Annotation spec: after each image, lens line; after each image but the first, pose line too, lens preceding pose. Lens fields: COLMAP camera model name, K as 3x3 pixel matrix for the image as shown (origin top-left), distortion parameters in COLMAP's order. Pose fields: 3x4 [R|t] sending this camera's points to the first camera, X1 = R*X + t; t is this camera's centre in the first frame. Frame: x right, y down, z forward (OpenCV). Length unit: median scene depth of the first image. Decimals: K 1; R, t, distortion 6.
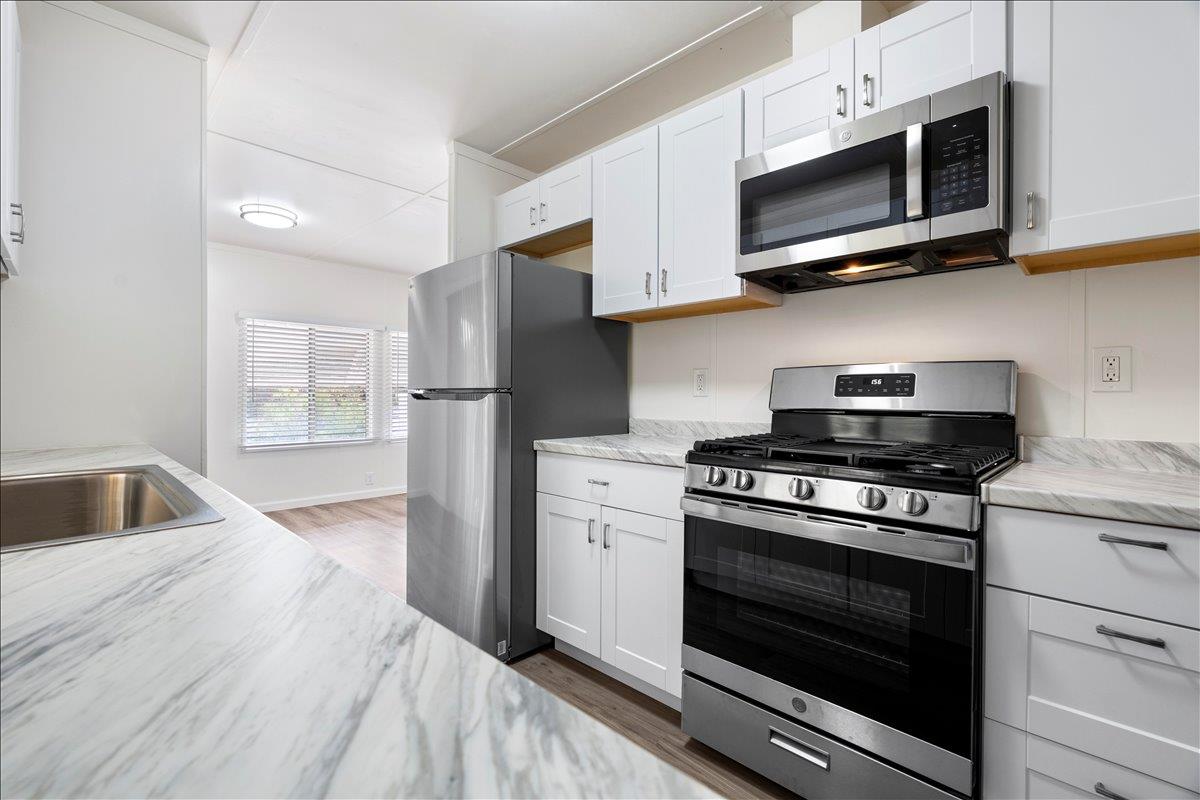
lens RADIAL K [[534.2, 0, 597.1], [0, 534.2, 404.1], [0, 0, 1]] dist [-0.000285, 0.000470]
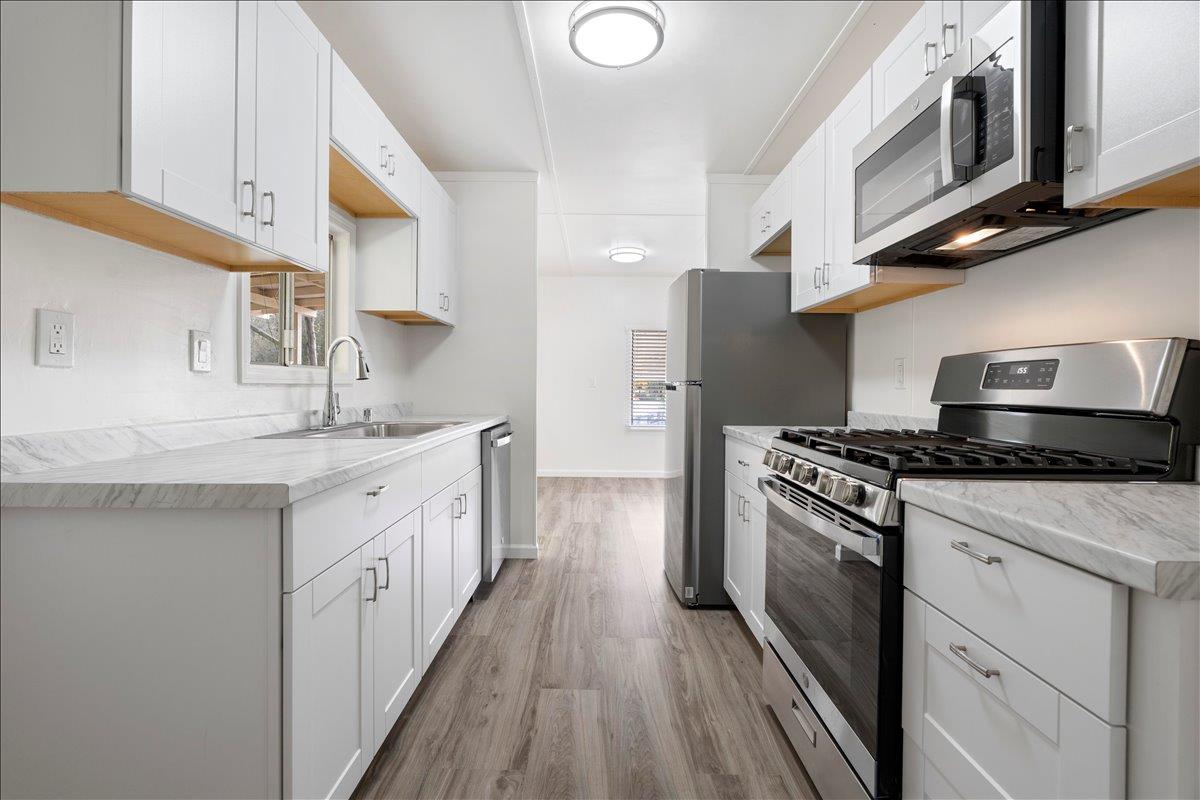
lens RADIAL K [[541.6, 0, 600.0], [0, 541.6, 400.0], [0, 0, 1]] dist [-0.000412, 0.000068]
pose [[0.709306, 0.018213, -0.704665, 0.633983], [-0.015354, 0.999828, 0.010387, 0.004242], [0.704733, 0.003451, 0.709464, -0.034644]]
